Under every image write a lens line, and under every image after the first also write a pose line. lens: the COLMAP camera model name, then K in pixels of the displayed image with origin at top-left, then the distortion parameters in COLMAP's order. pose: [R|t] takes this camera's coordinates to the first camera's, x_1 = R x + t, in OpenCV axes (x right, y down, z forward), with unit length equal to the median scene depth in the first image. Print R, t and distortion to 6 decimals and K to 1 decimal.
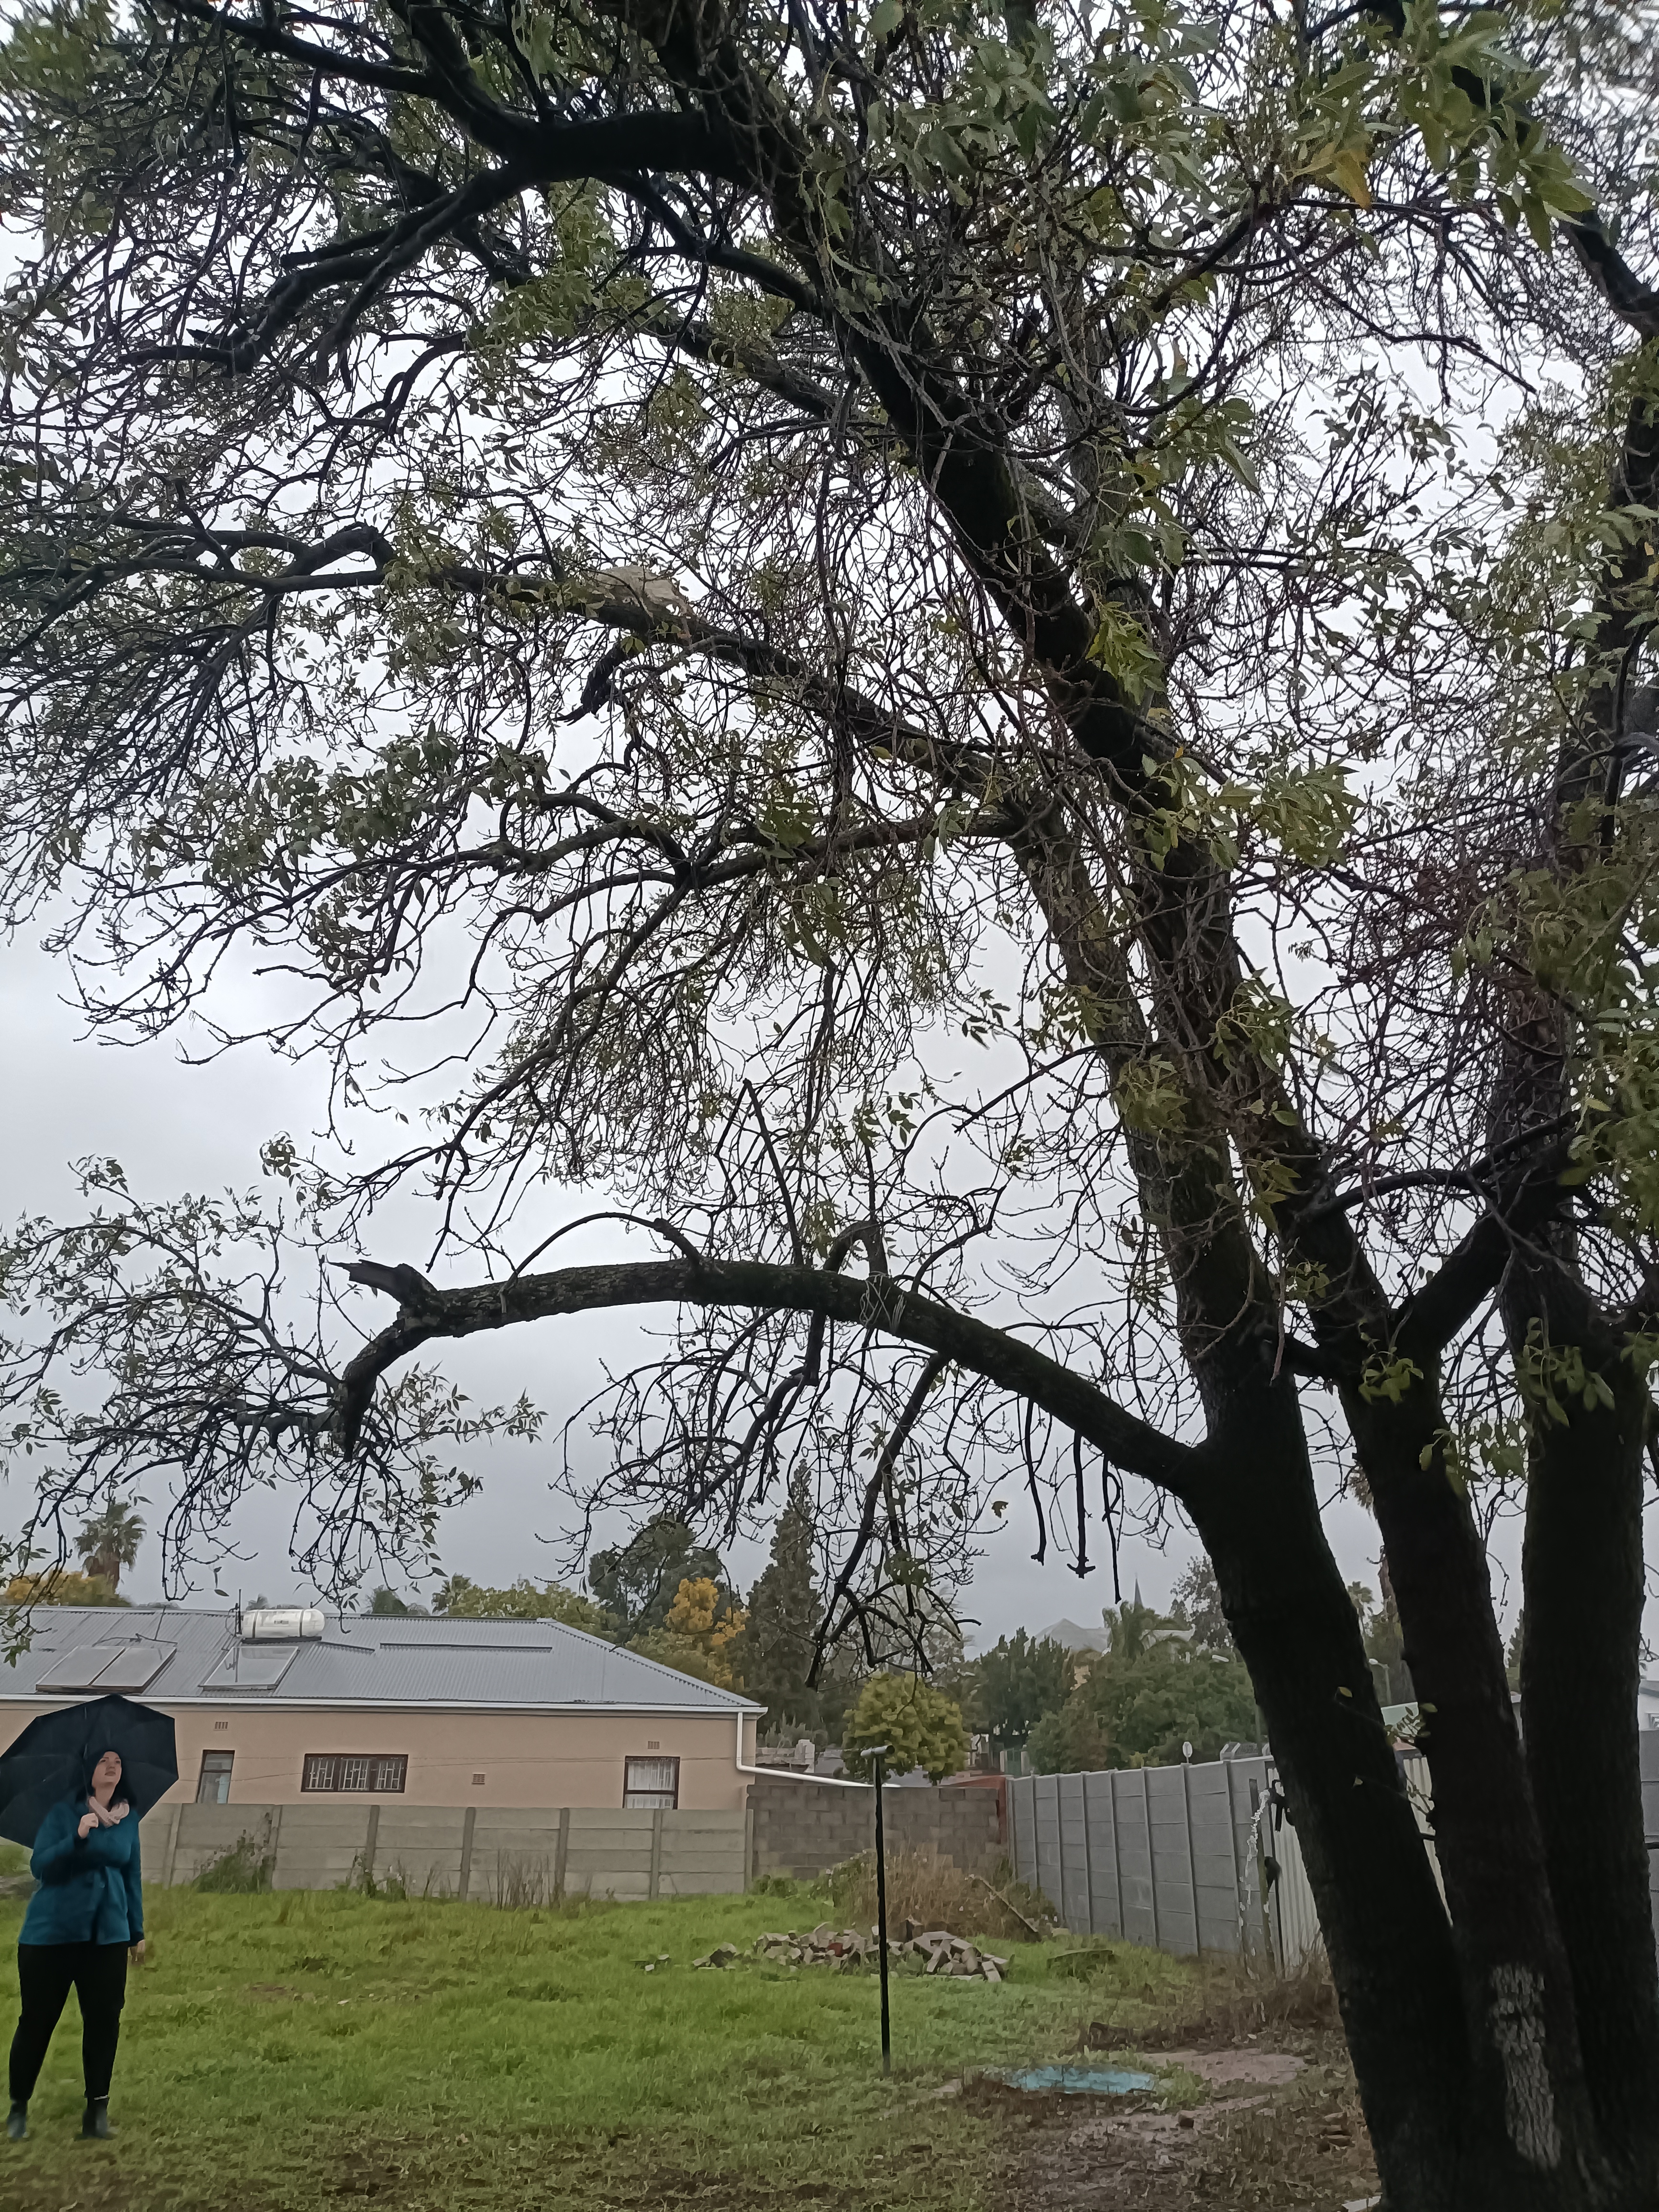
lens RADIAL K [[1590.8, 0, 845.8], [0, 1590.8, 1100.4], [0, 0, 1]] dist [0.043064, -0.030323]
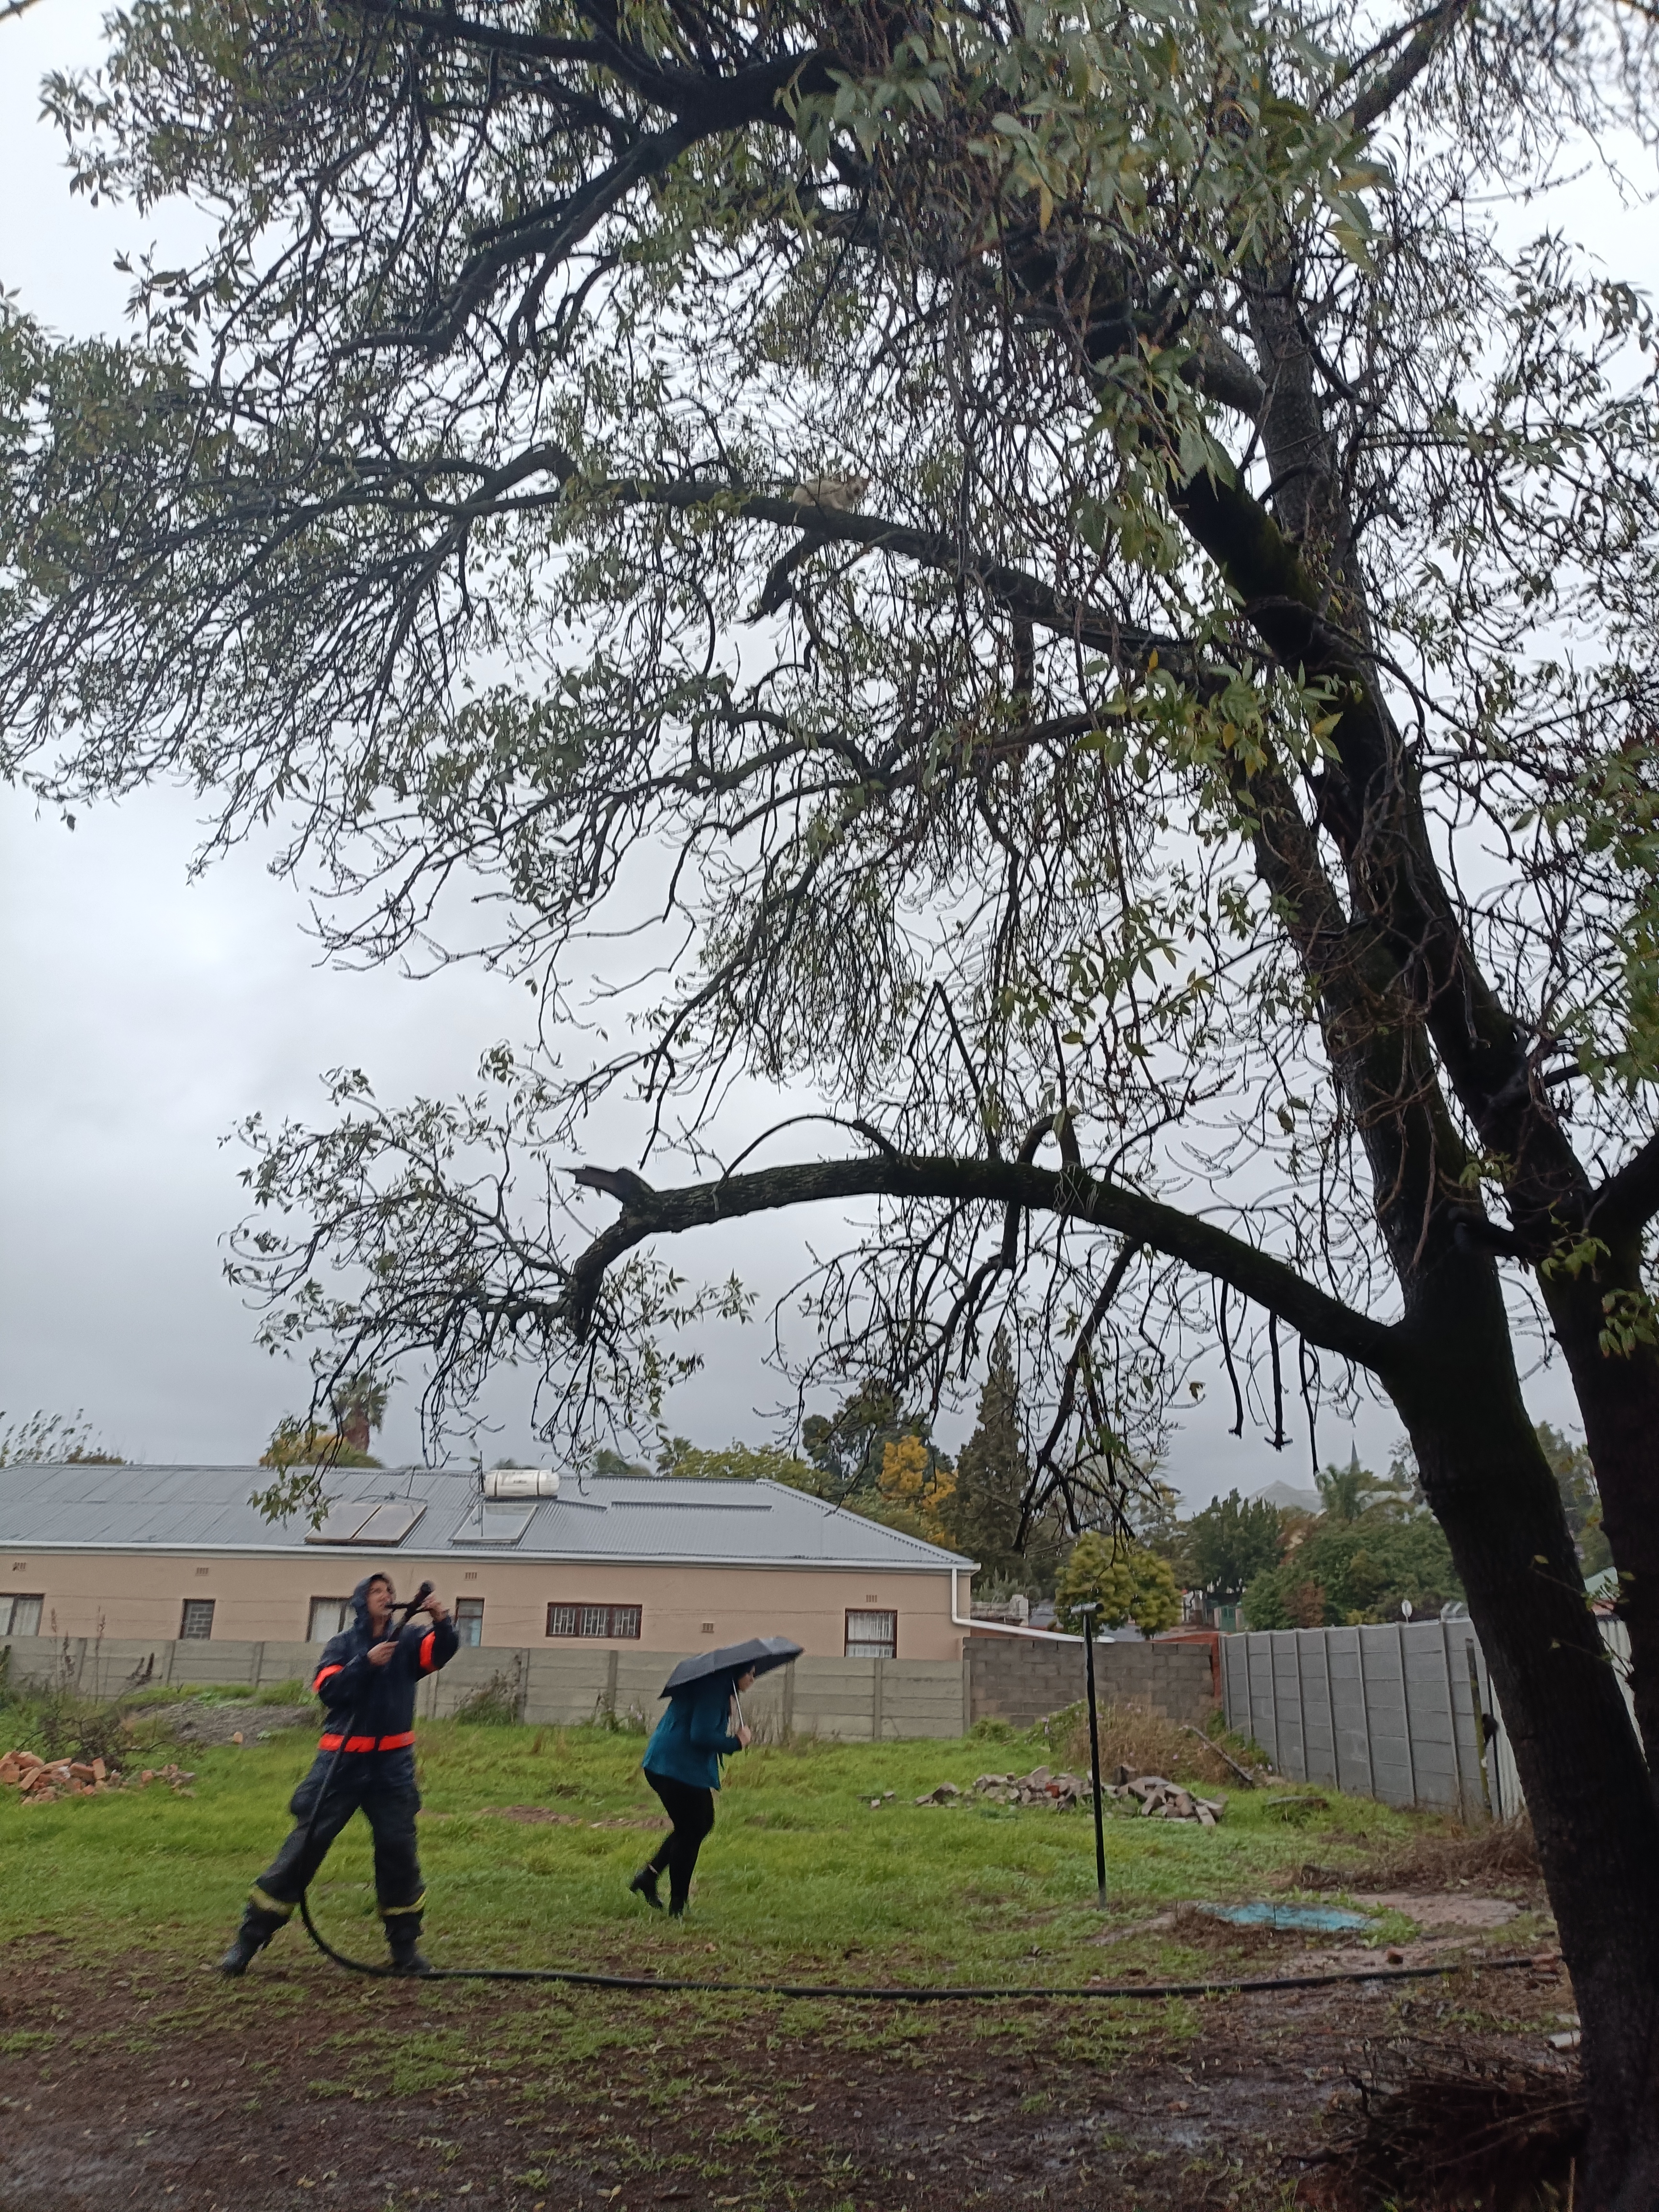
lens RADIAL K [[1607.3, 0, 839.8], [0, 1607.3, 1101.5], [0, 0, 1]] dist [0.021395, -0.003904]
pose [[0.991643, -0.029797, -0.125528, 0.003853], [0.040157, 0.995919, 0.080822, -0.017074], [0.122607, -0.085187, 0.988793, -0.033451]]
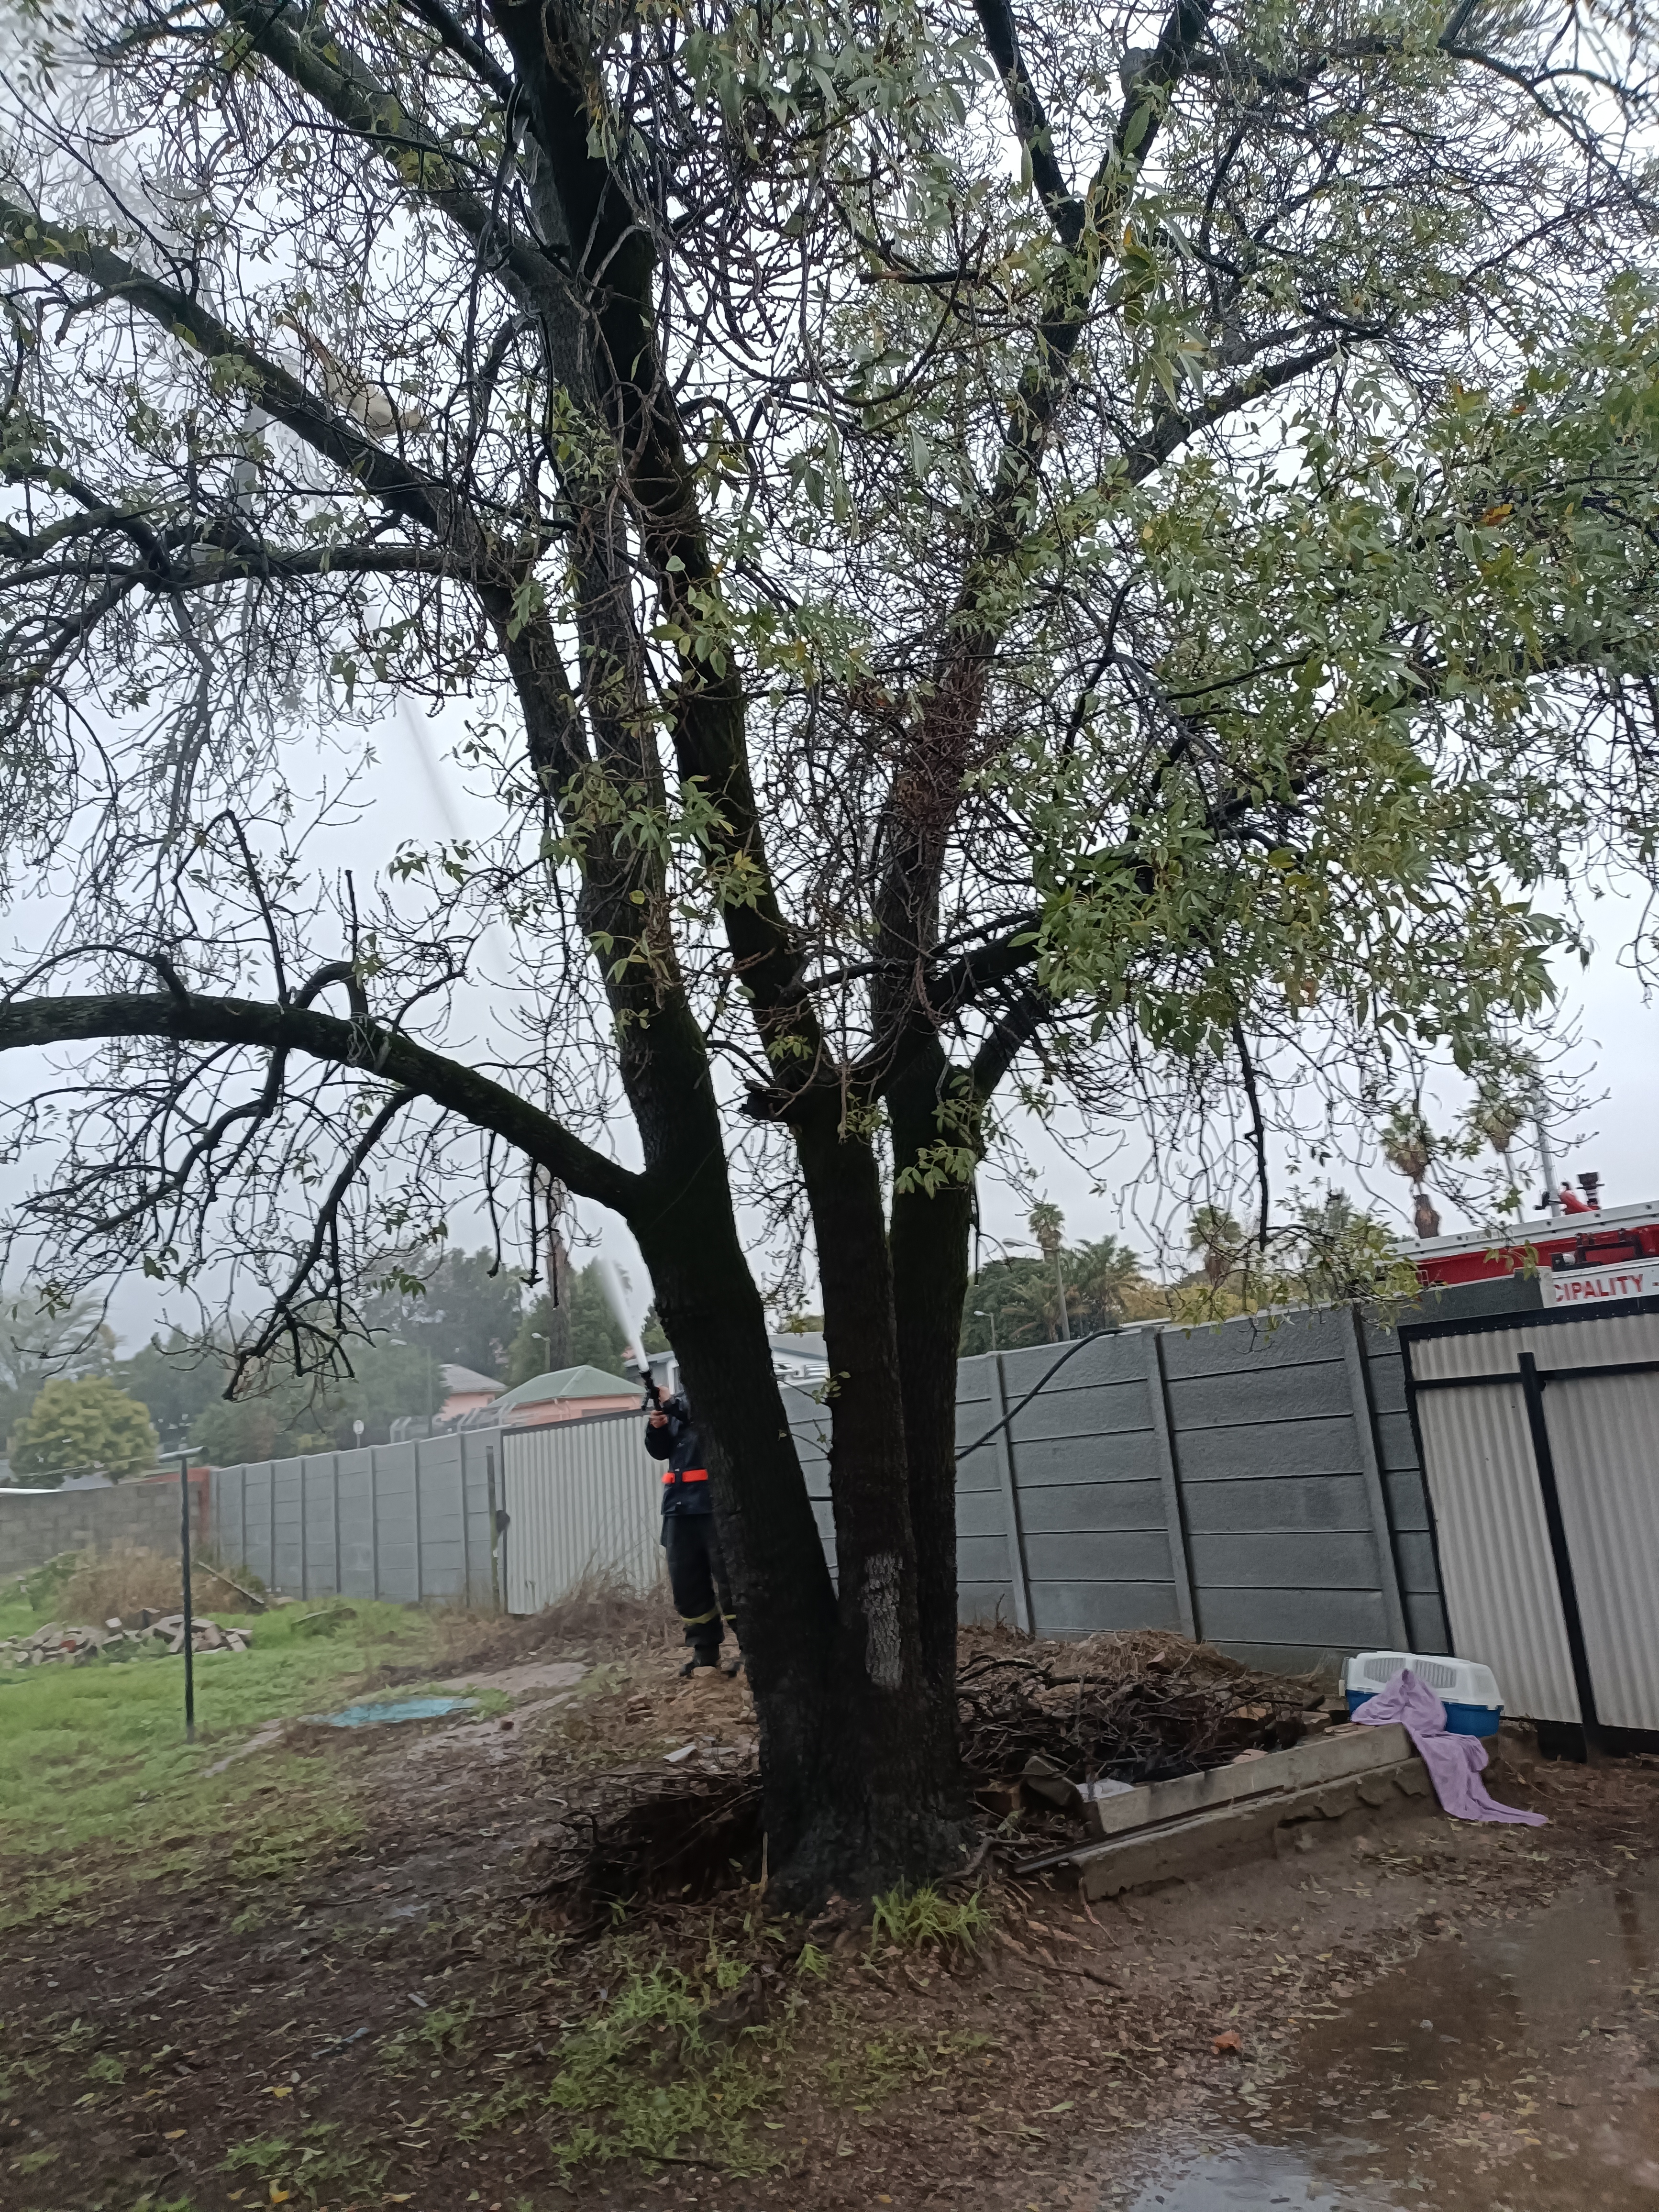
lens RADIAL K [[1607.8, 0, 815.7], [0, 1607.8, 1099.4], [0, 0, 1]] dist [0.040363, -0.005701]
pose [[0.886426, 0.014691, 0.462637, -0.158805], [-0.101028, 0.981539, 0.162404, -0.028736], [-0.451710, -0.190699, 0.871546, -0.043829]]
